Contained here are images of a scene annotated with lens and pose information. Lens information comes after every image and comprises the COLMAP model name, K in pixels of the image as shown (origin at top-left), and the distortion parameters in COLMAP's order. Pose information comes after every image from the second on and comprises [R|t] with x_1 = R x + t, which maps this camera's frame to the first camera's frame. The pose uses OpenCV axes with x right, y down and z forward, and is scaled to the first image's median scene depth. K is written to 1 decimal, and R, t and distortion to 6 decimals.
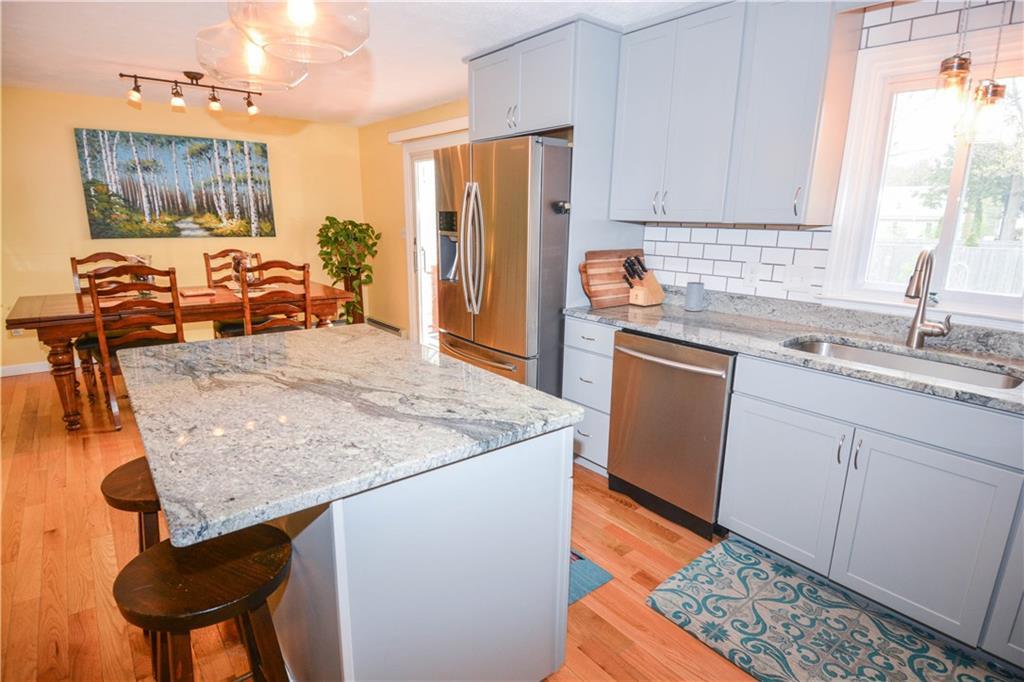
lens RADIAL K [[530.5, 0, 522.3], [0, 530.5, 349.1], [0, 0, 1]] dist [0.002001, -0.025225]
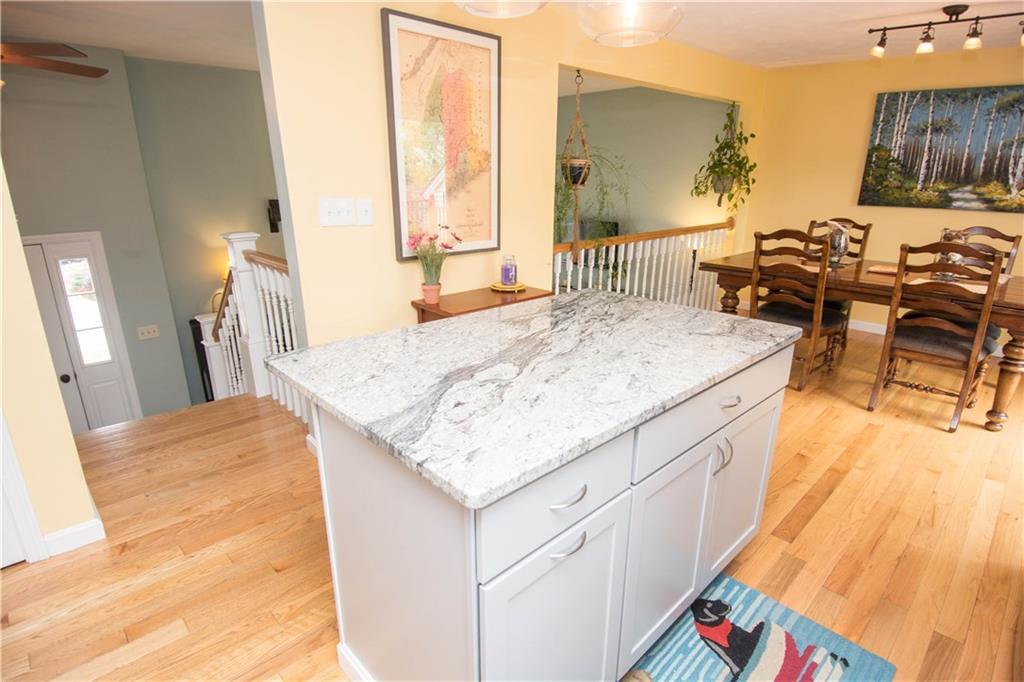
lens RADIAL K [[530.5, 0, 522.3], [0, 530.5, 349.1], [0, 0, 1]] dist [0.002001, -0.025225]
pose [[0.074867, 0.290966, -0.953800, 0.206106], [-0.239603, 0.933712, 0.266030, -0.068099], [0.967980, 0.208616, 0.139621, 0.296165]]
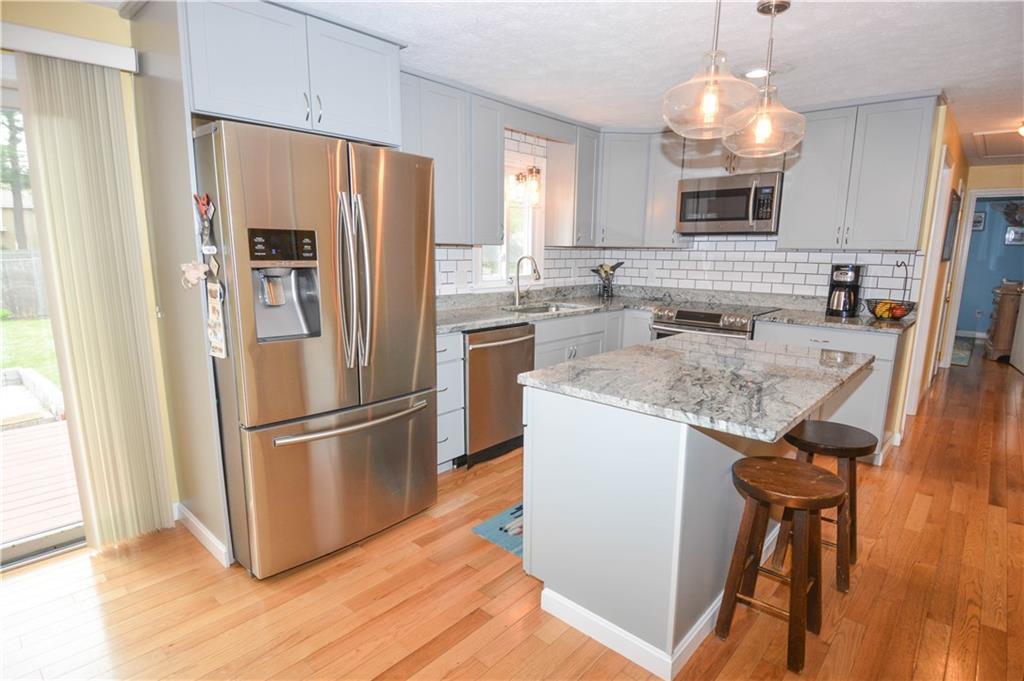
lens RADIAL K [[530.5, 0, 522.3], [0, 530.5, 348.6], [0, 0, 1]] dist [0.002001, -0.025225]
pose [[-0.148253, -0.204468, 0.967581, -0.597734], [0.224568, 0.945874, 0.234289, -0.151940], [-0.963115, 0.252022, -0.094312, 0.587329]]
